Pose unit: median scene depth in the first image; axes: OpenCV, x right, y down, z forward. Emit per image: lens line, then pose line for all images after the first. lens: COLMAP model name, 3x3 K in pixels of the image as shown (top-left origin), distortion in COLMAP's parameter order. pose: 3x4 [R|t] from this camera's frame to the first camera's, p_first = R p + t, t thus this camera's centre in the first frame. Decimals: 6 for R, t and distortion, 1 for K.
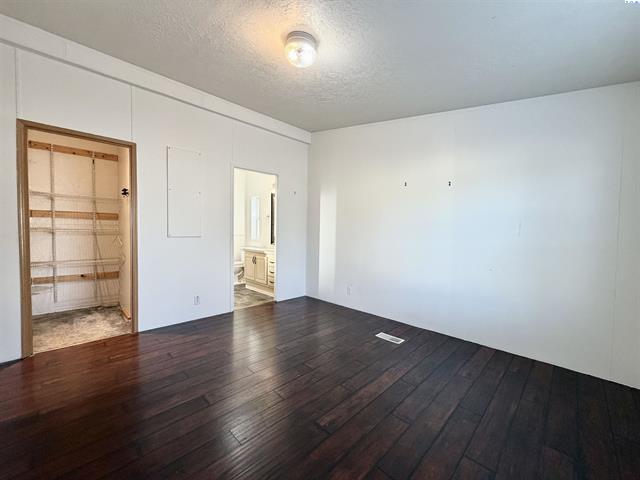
lens RADIAL K [[255.0, 0, 318.0], [0, 255.0, 239.9], [0, 0, 1]] dist [-0.001185, 0.000187]
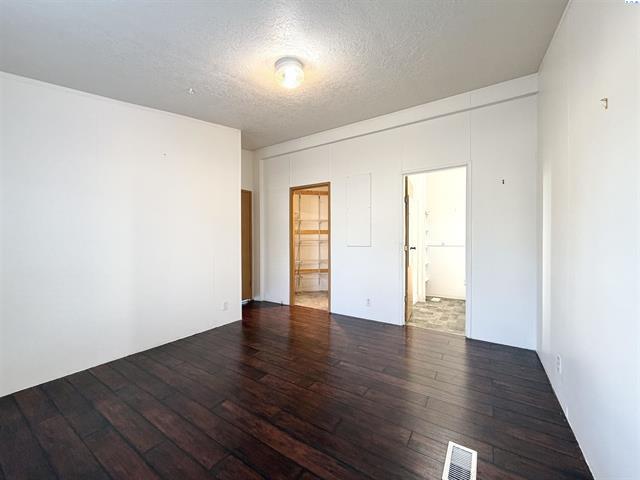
lens RADIAL K [[255.0, 0, 318.0], [0, 255.0, 239.9], [0, 0, 1]] dist [-0.001185, 0.000187]
pose [[0.207338, -0.010029, -0.978218, 0.733718], [-0.032150, 0.999337, -0.017060, -0.017429], [0.977741, 0.034987, 0.206878, 0.668774]]
